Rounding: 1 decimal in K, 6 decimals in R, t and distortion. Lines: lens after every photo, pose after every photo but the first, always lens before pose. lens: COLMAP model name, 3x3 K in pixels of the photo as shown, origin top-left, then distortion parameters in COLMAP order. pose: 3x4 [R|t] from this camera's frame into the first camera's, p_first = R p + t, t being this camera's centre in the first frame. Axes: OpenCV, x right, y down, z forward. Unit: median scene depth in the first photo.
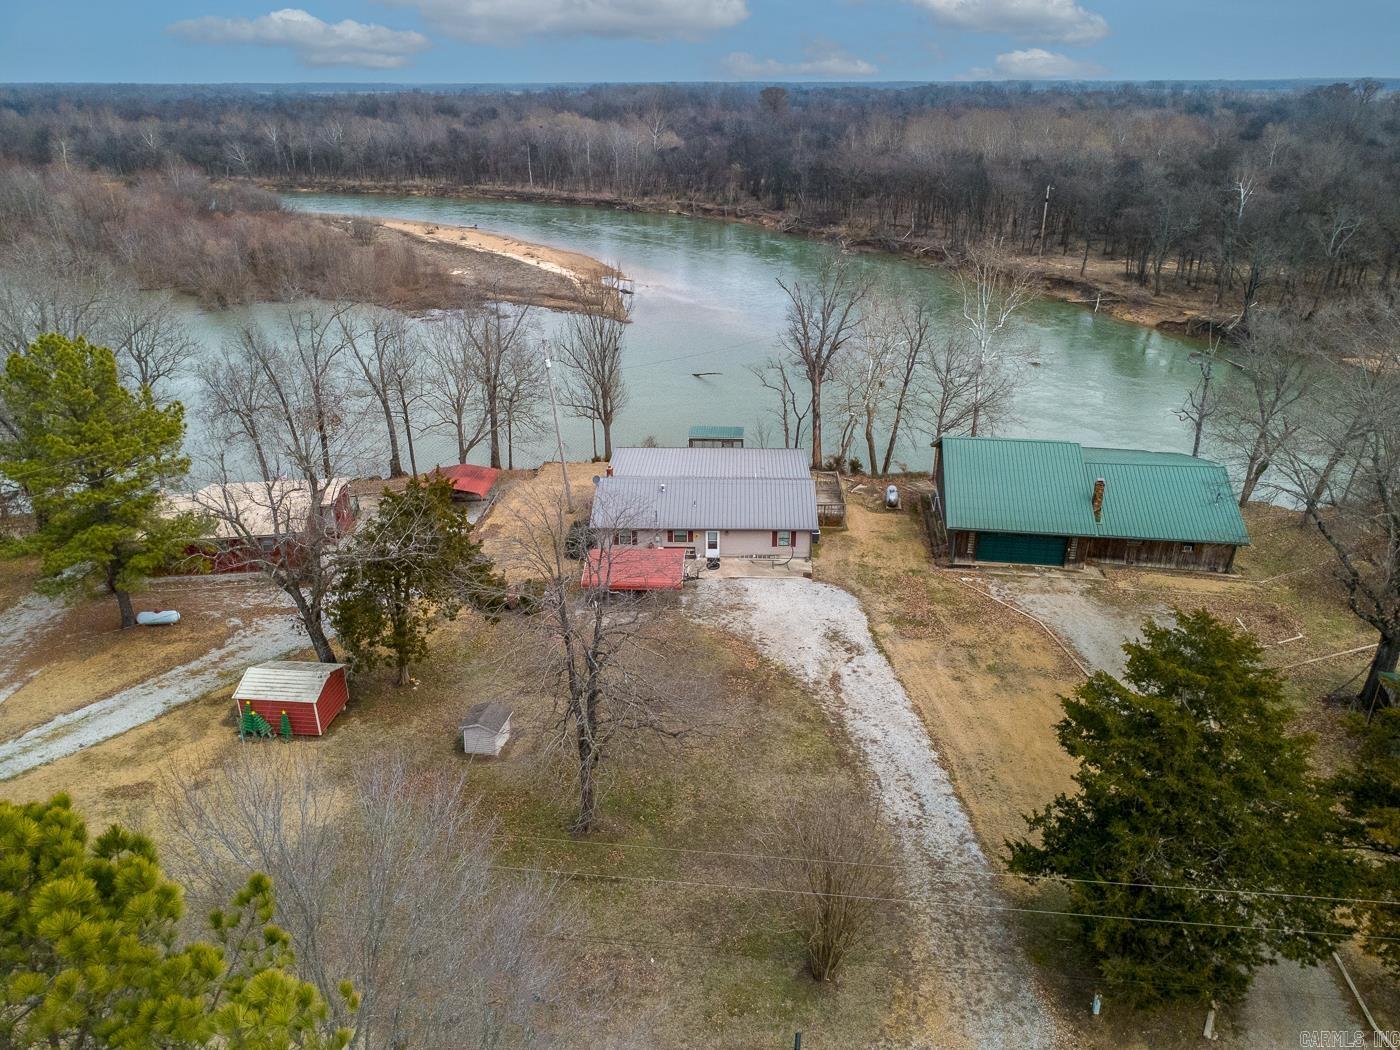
lens RADIAL K [[1017.3, 0, 699.9], [0, 1017.3, 488.7], [0, 0, 1]] dist [0.014683, -0.003090]
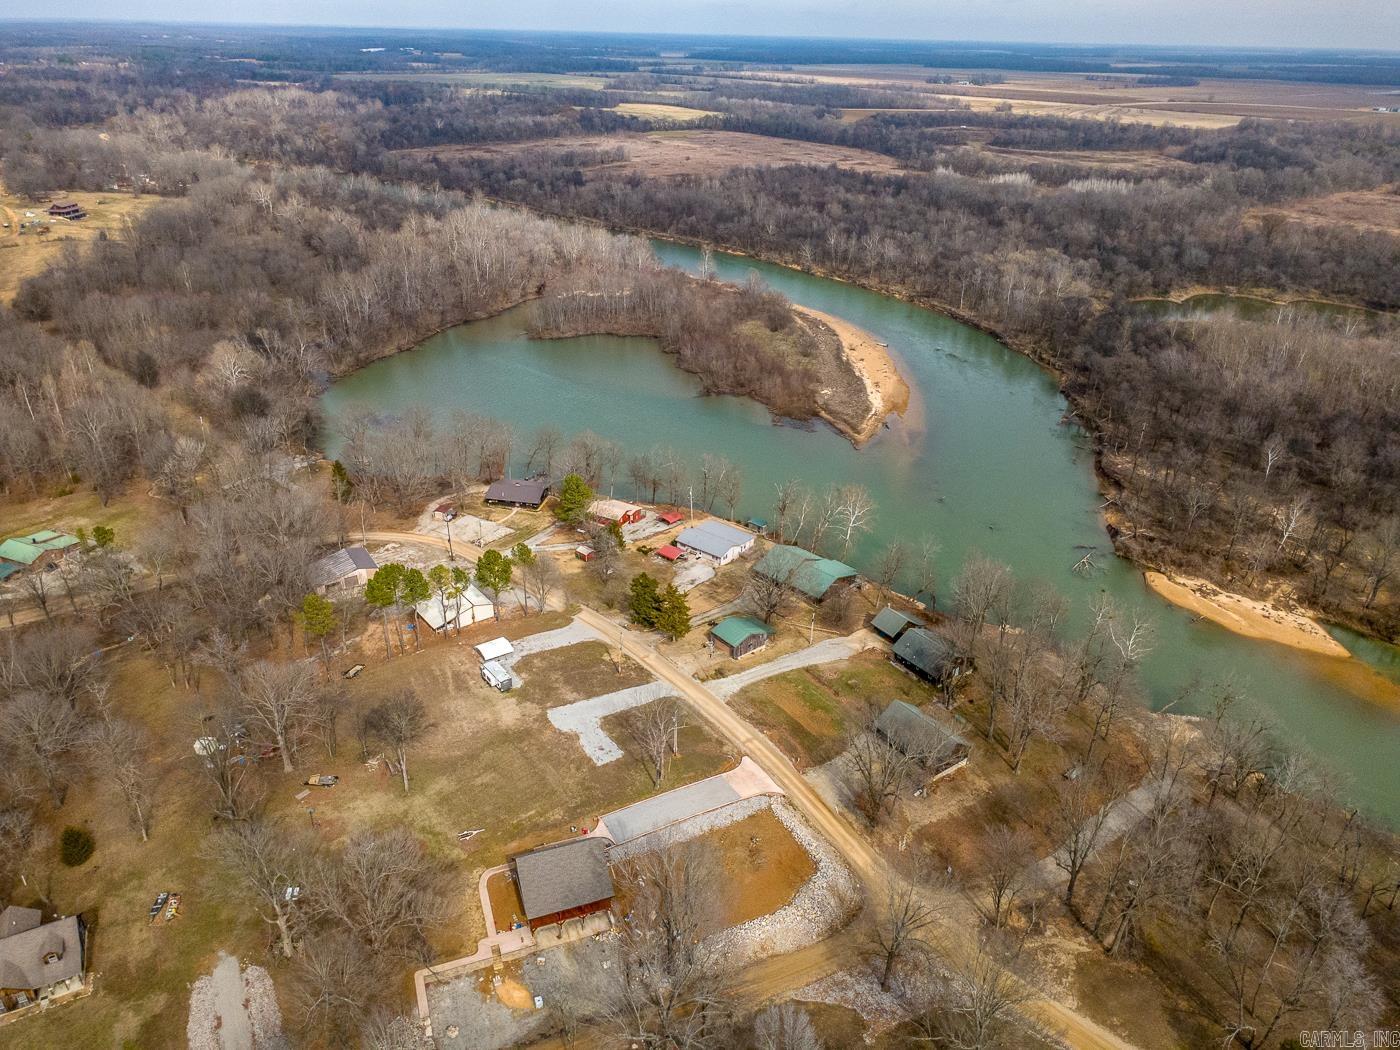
lens RADIAL K [[983.7, 0, 700.0], [0, 983.7, 525.0], [0, 0, 1]] dist [0.007014, -0.000688]
pose [[0.800010, 0.287170, -0.526799, 0.599920], [-0.243744, 0.957856, 0.151991, -0.189642], [0.548245, 0.006810, 0.836290, -0.652138]]
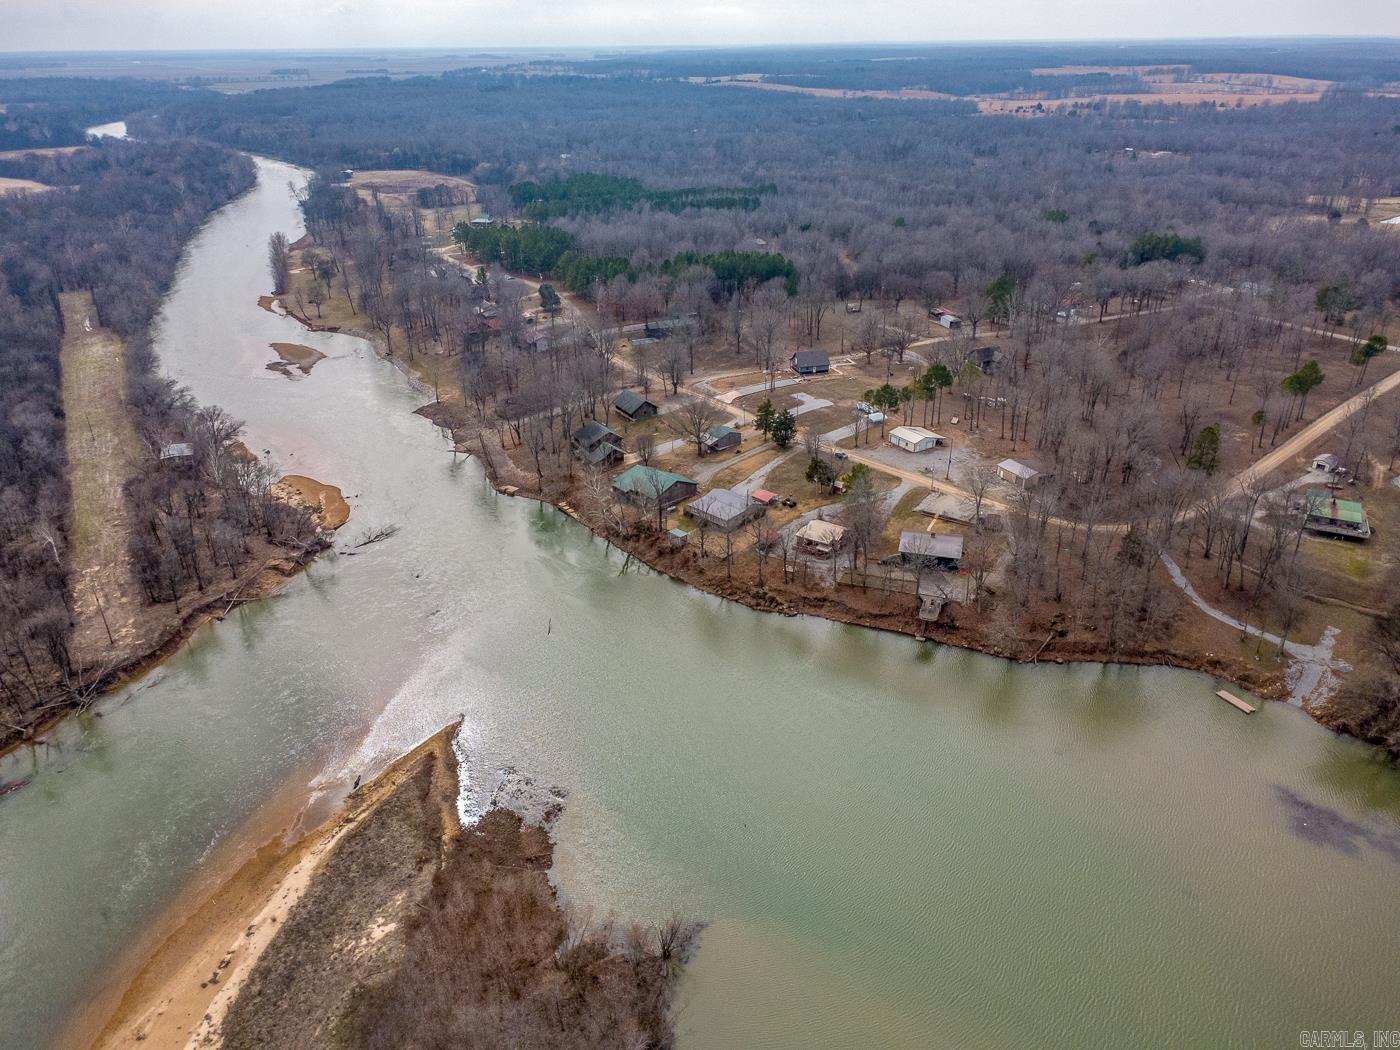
lens RADIAL K [[983.7, 0, 700.0], [0, 983.7, 525.0], [0, 0, 1]] dist [0.007014, -0.000688]
pose [[-0.742137, -0.283171, 0.607492, -0.759927], [0.265078, 0.708468, 0.654069, -0.830695], [-0.615602, 0.646442, -0.450718, 0.955329]]
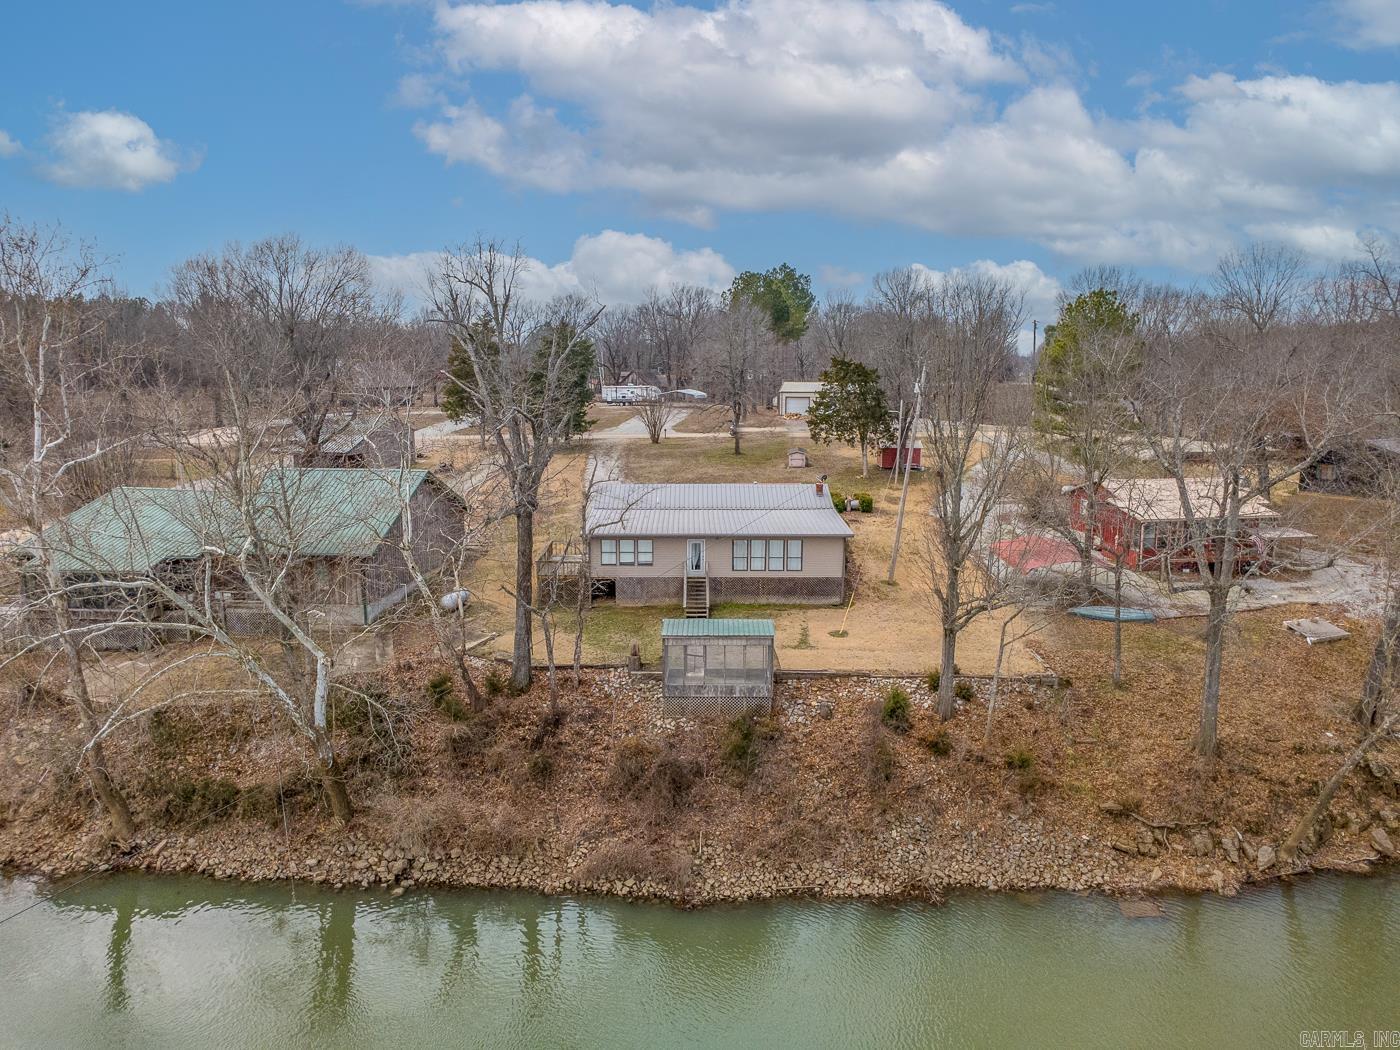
lens RADIAL K [[983.7, 0, 700.0], [0, 983.7, 525.0], [0, 0, 1]] dist [0.007014, -0.000688]
pose [[-0.998842, 0.016006, -0.045380, 0.019770], [-0.009795, 0.855685, 0.517404, -0.145547], [0.047113, 0.517249, -0.854537, 0.582677]]
